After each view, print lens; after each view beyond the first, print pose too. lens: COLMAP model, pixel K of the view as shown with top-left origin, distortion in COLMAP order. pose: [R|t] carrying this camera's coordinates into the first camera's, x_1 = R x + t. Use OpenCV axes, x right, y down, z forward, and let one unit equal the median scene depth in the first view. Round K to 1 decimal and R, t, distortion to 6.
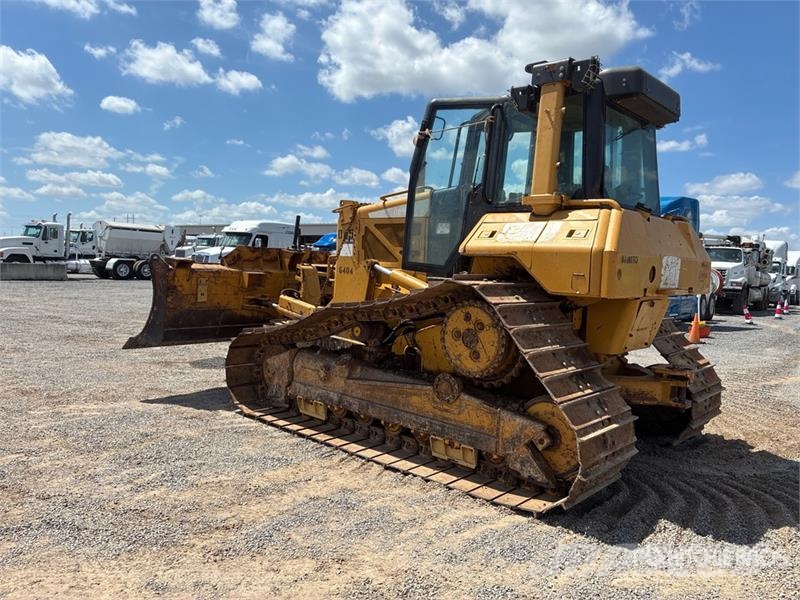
lens RADIAL K [[609.5, 0, 399.5], [0, 609.5, 295.6], [0, 0, 1]] dist [0.052345, -0.077164]
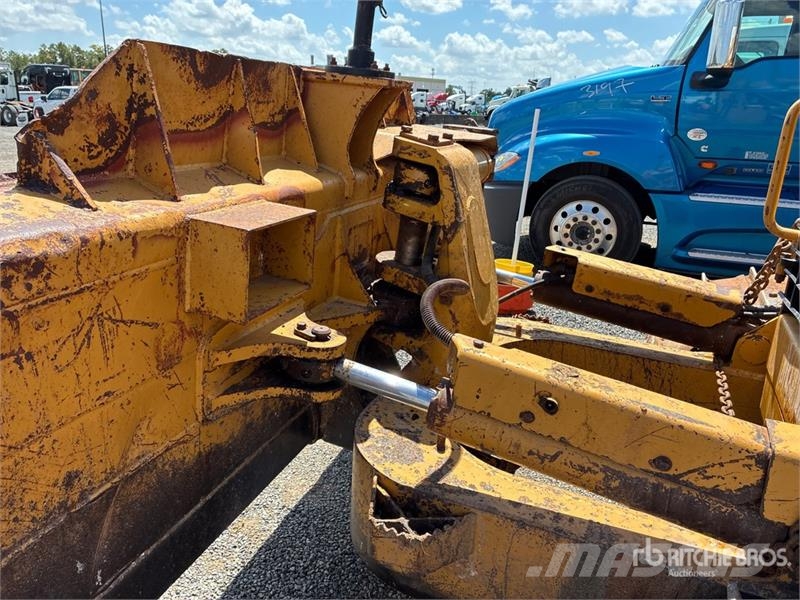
lens RADIAL K [[609.5, 0, 400.0], [0, 609.5, 292.3], [0, 0, 1]] dist [0.052345, -0.077164]
pose [[0.948193, -0.123433, 0.292736, -0.289116], [0.047699, 0.966305, 0.252942, -0.065380], [-0.314094, -0.225875, 0.922131, 0.951949]]
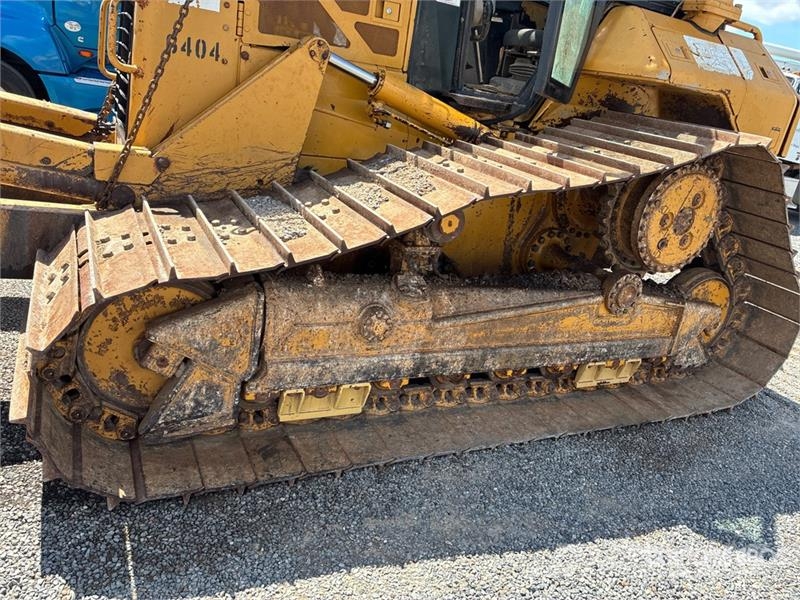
lens RADIAL K [[609.5, 0, 411.8], [0, 609.5, 290.8], [0, 0, 1]] dist [0.052345, -0.077164]
pose [[0.356941, -0.299944, 0.884662, -0.446000], [-0.097596, 0.929889, 0.354656, -0.051065], [-0.929015, -0.212931, 0.302642, 0.745106]]
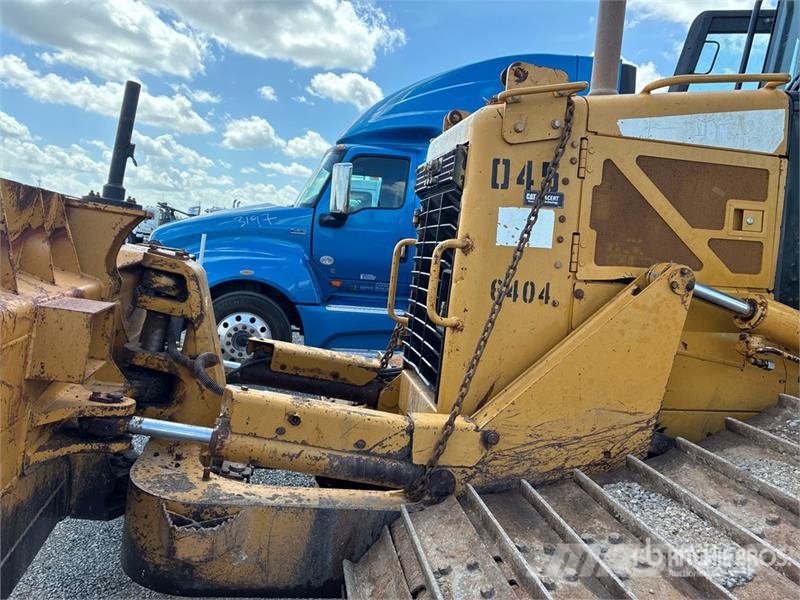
lens RADIAL K [[609.5, 0, 399.0], [0, 609.5, 289.3], [0, 0, 1]] dist [0.052345, -0.077164]
pose [[0.621276, -0.056949, 0.781520, -0.390358], [0.001483, 0.997439, 0.071505, -0.067446], [-0.783591, -0.043265, 0.619769, 0.882394]]
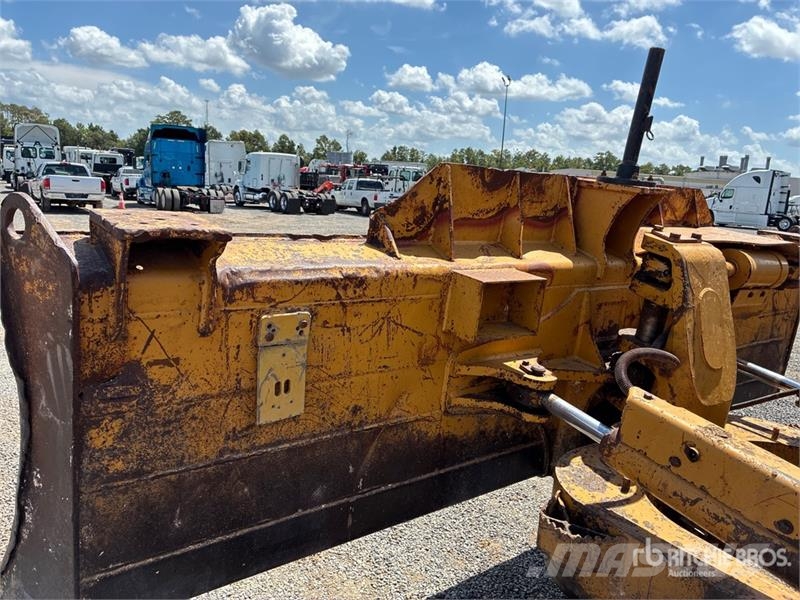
lens RADIAL K [[609.5, 0, 395.3], [0, 609.5, 292.6], [0, 0, 1]] dist [0.052345, -0.077164]
pose [[0.964930, 0.045618, -0.258513, -0.246302], [-0.020857, 0.994994, 0.097732, -0.061254], [0.261677, -0.088912, 0.961051, 0.866093]]
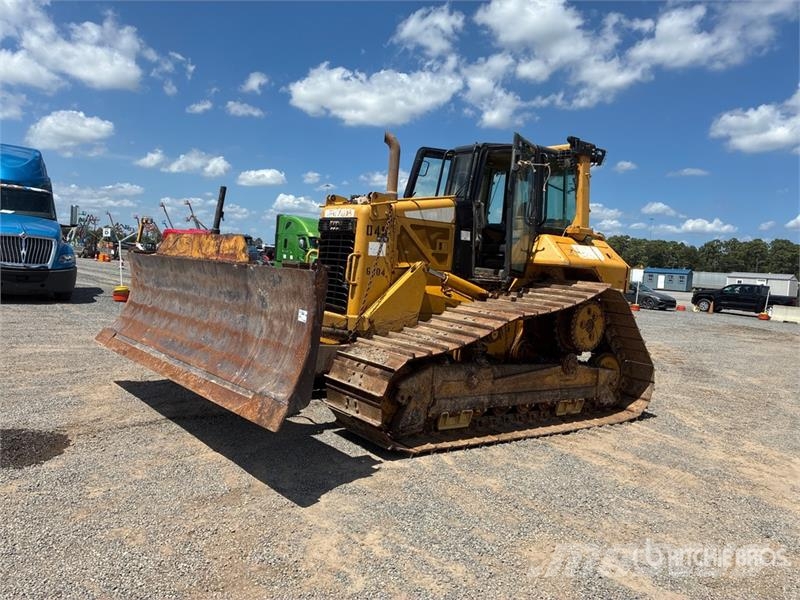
lens RADIAL K [[609.5, 0, 398.8], [0, 609.5, 291.9], [0, 0, 1]] dist [0.052345, -0.077164]
pose [[0.204061, -0.075888, 0.976012, -0.992957], [-0.014284, 0.996654, 0.080480, -0.087107], [-0.978854, -0.030364, 0.202295, 0.812175]]
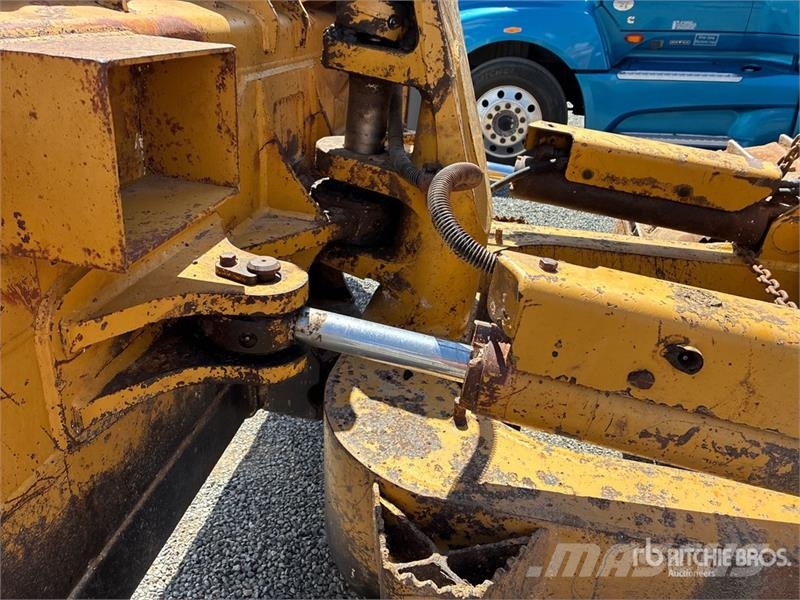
lens RADIAL K [[609.5, 0, 397.4], [0, 609.5, 285.8], [0, 0, 1]] dist [0.052345, -0.077164]
pose [[0.875477, -0.250164, 0.413470, -0.283414], [0.077652, 0.917290, 0.390575, -0.042540], [-0.476980, -0.309833, 0.822493, 1.037301]]
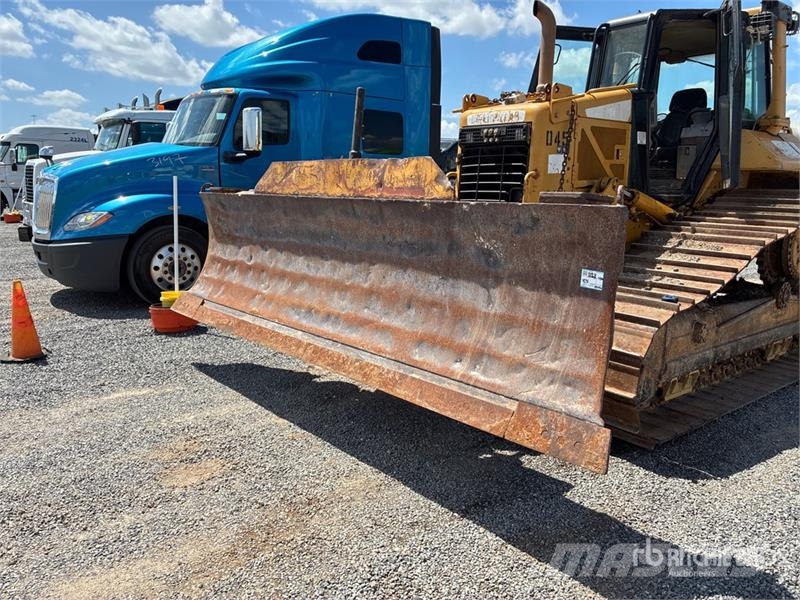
lens RADIAL K [[609.5, 0, 393.7], [0, 609.5, 296.3], [0, 0, 1]] dist [0.052345, -0.077164]
pose [[0.169957, -0.229061, 0.958460, -0.806423], [0.053811, 0.973316, 0.223070, -0.095655], [-0.983981, 0.013663, 0.177748, 1.093722]]
